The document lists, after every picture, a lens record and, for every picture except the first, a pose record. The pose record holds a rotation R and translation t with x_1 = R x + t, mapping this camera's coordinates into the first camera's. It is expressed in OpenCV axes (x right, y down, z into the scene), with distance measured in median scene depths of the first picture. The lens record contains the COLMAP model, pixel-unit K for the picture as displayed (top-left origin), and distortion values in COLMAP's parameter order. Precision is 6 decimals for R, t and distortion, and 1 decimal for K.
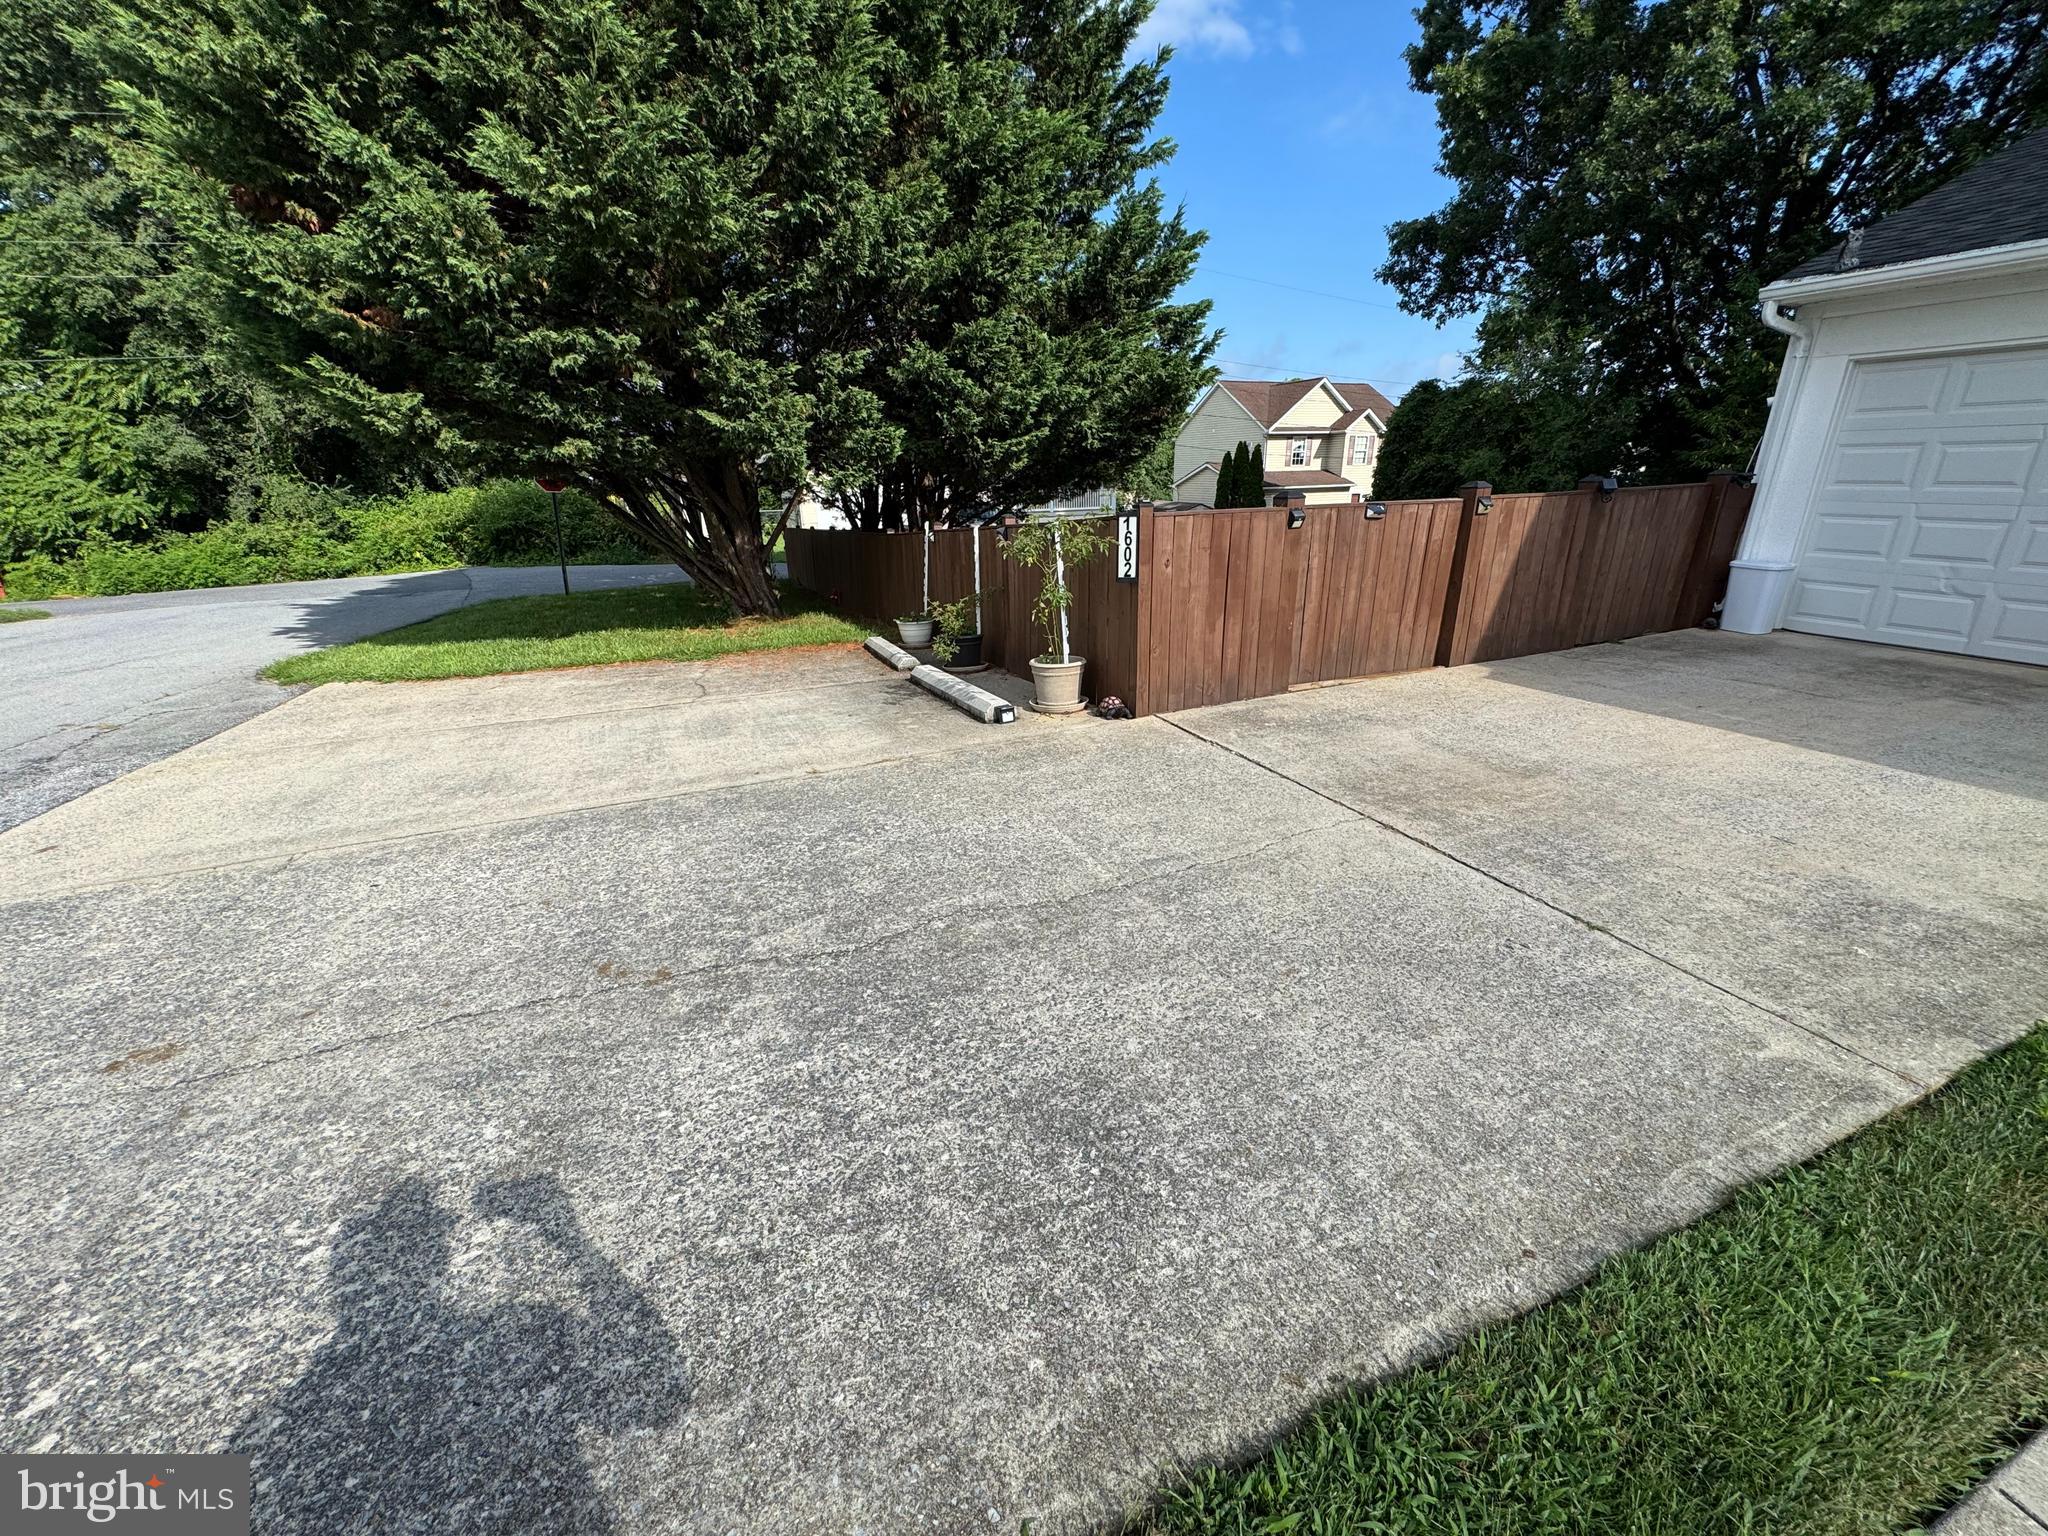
lens RADIAL K [[816.3, 0, 1028.8], [0, 816.3, 763.5], [0, 0, 1]] dist [0.001738, 0.000139]
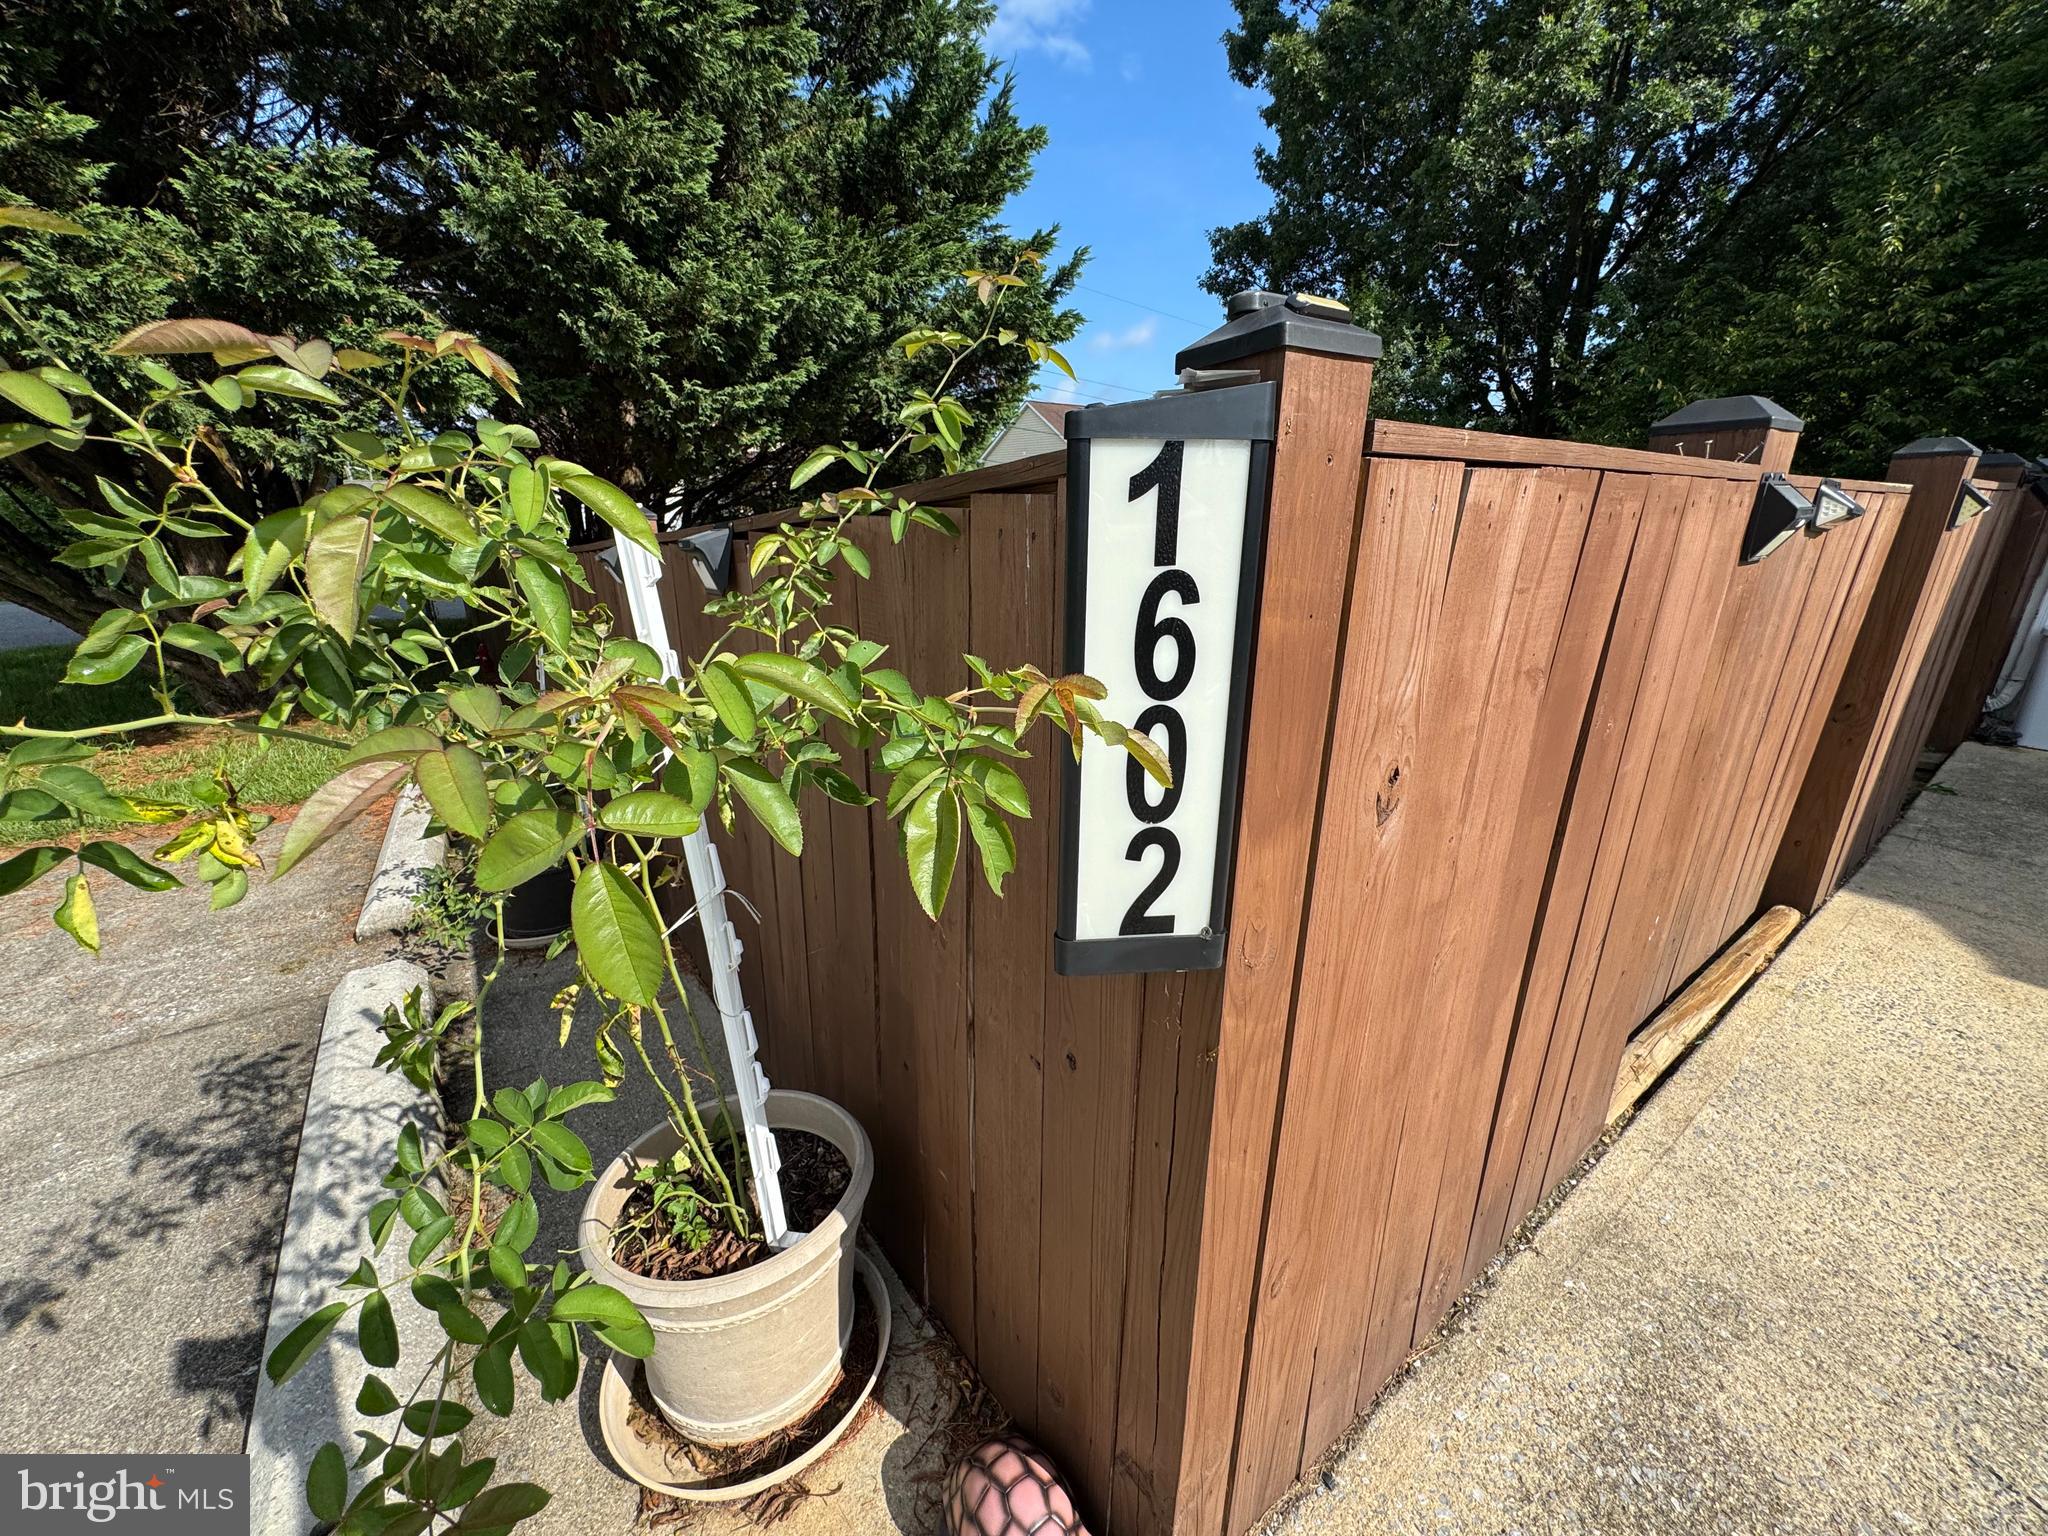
lens RADIAL K [[816.3, 0, 1019.9], [0, 816.3, 765.1], [0, 0, 1]] dist [0.001738, 0.000139]
pose [[0.976750, -0.041755, 0.210277, 0.017162], [0.047969, 0.998547, -0.024539, -0.056444], [-0.208947, 0.034056, 0.977334, 0.197152]]
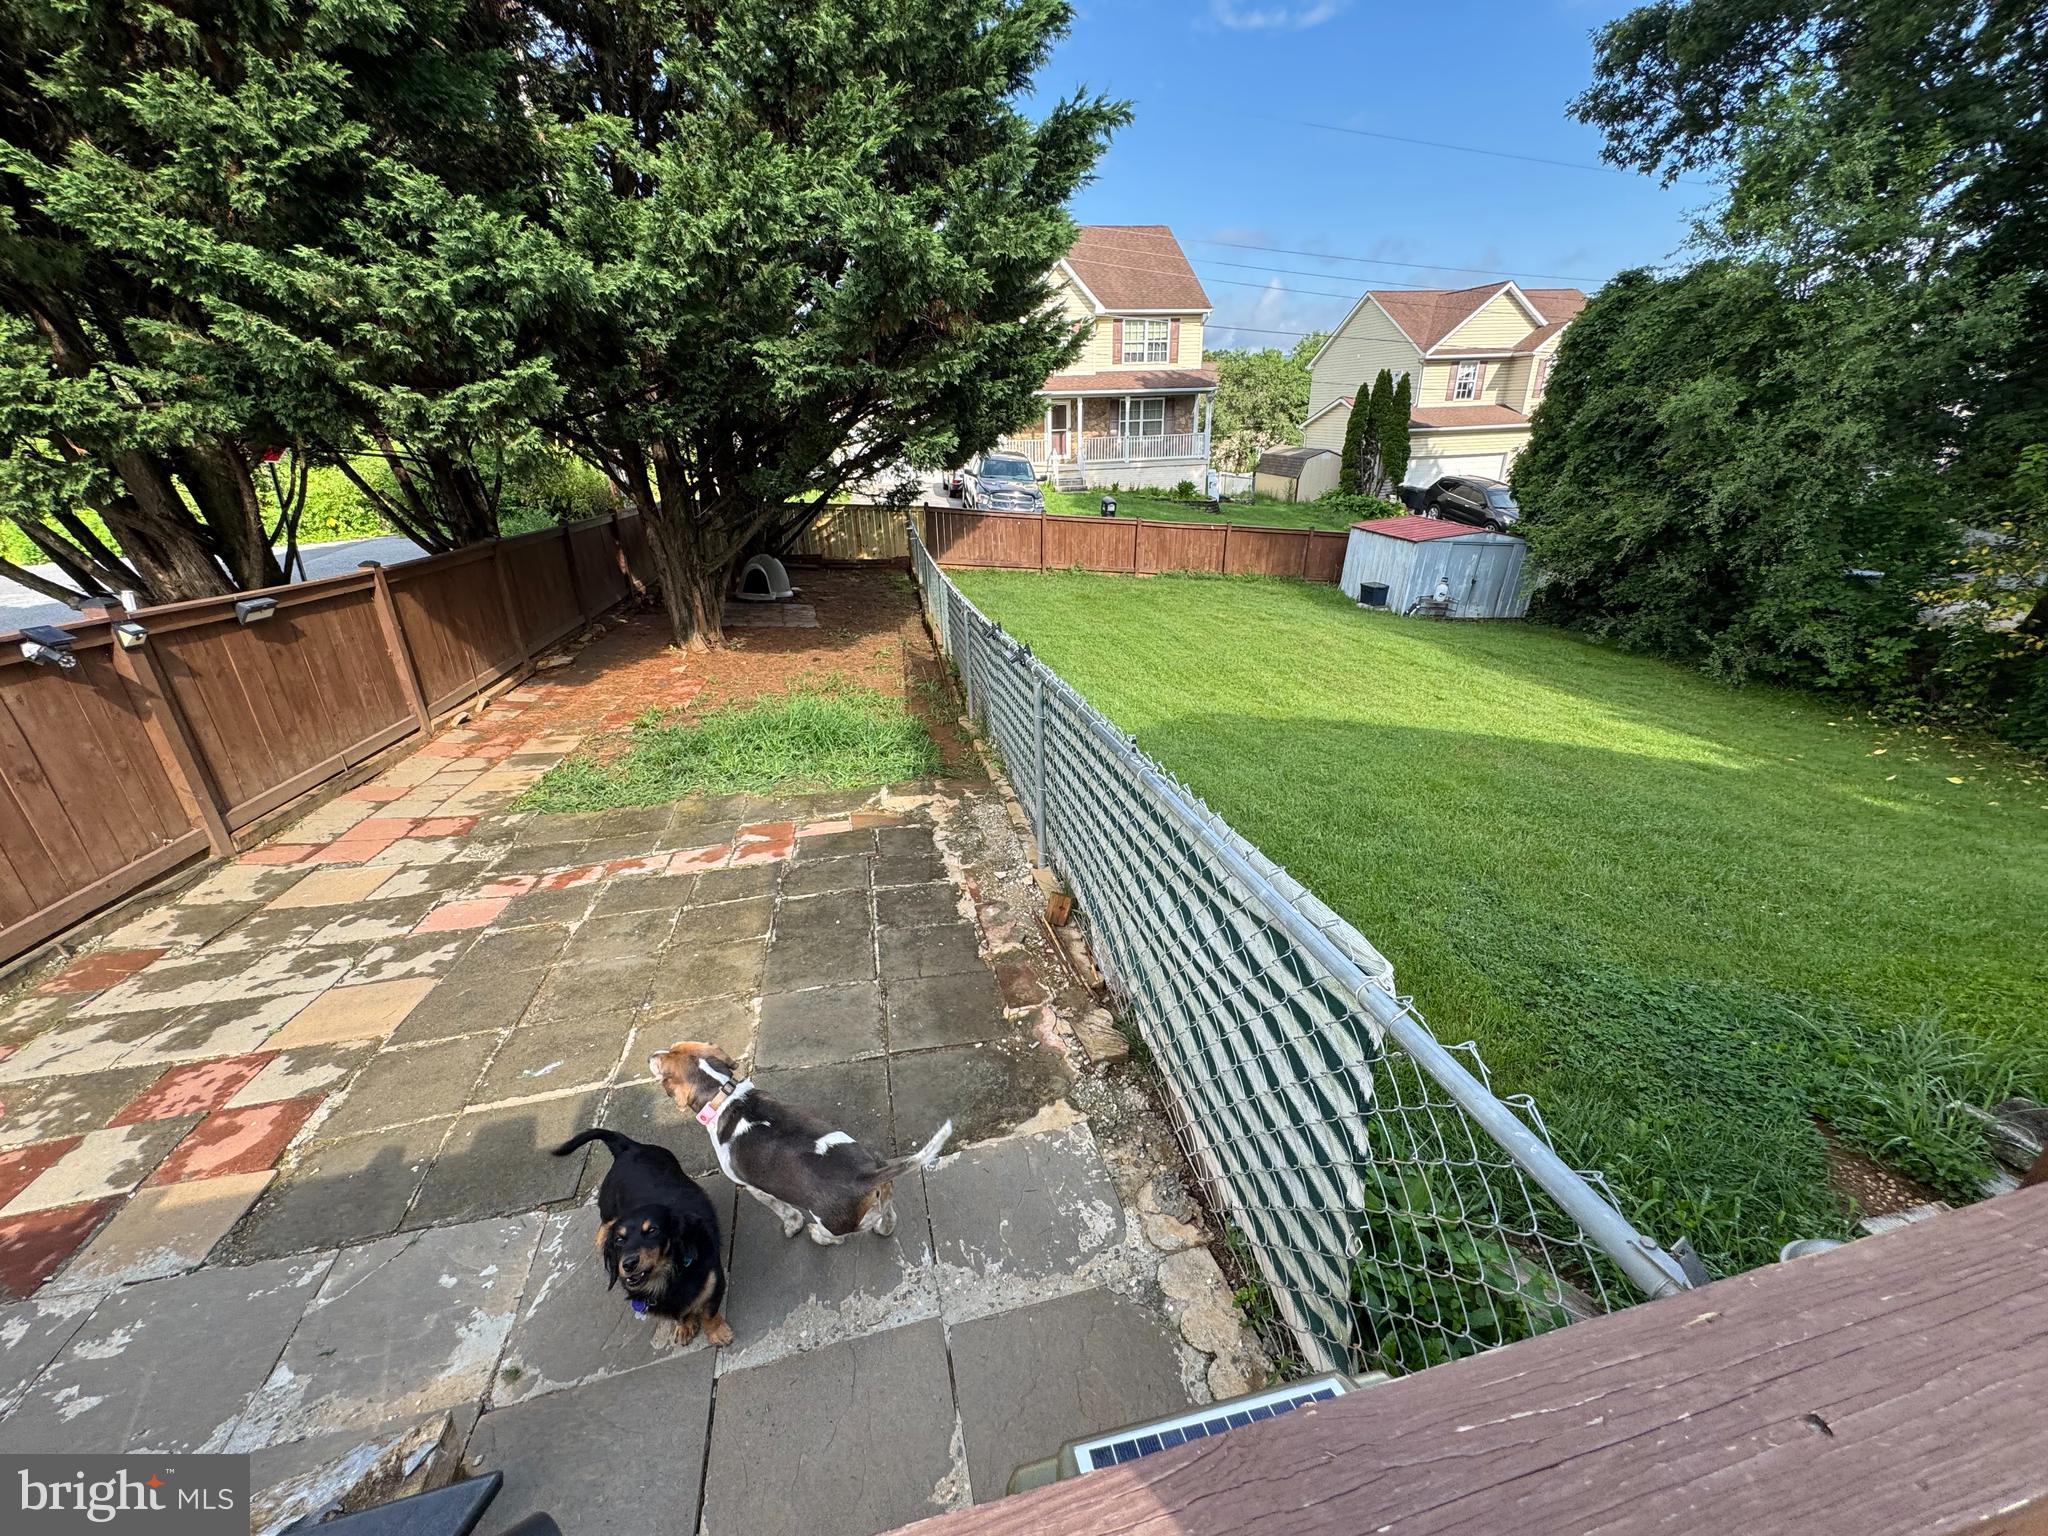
lens RADIAL K [[816.3, 0, 1028.6], [0, 816.3, 765.7], [0, 0, 1]] dist [0.001738, 0.000139]
pose [[0.981522, 0.067361, -0.179099, 0.169856], [-0.054322, 0.995570, 0.076745, -0.105377], [0.183475, -0.065598, 0.980833, 0.263425]]
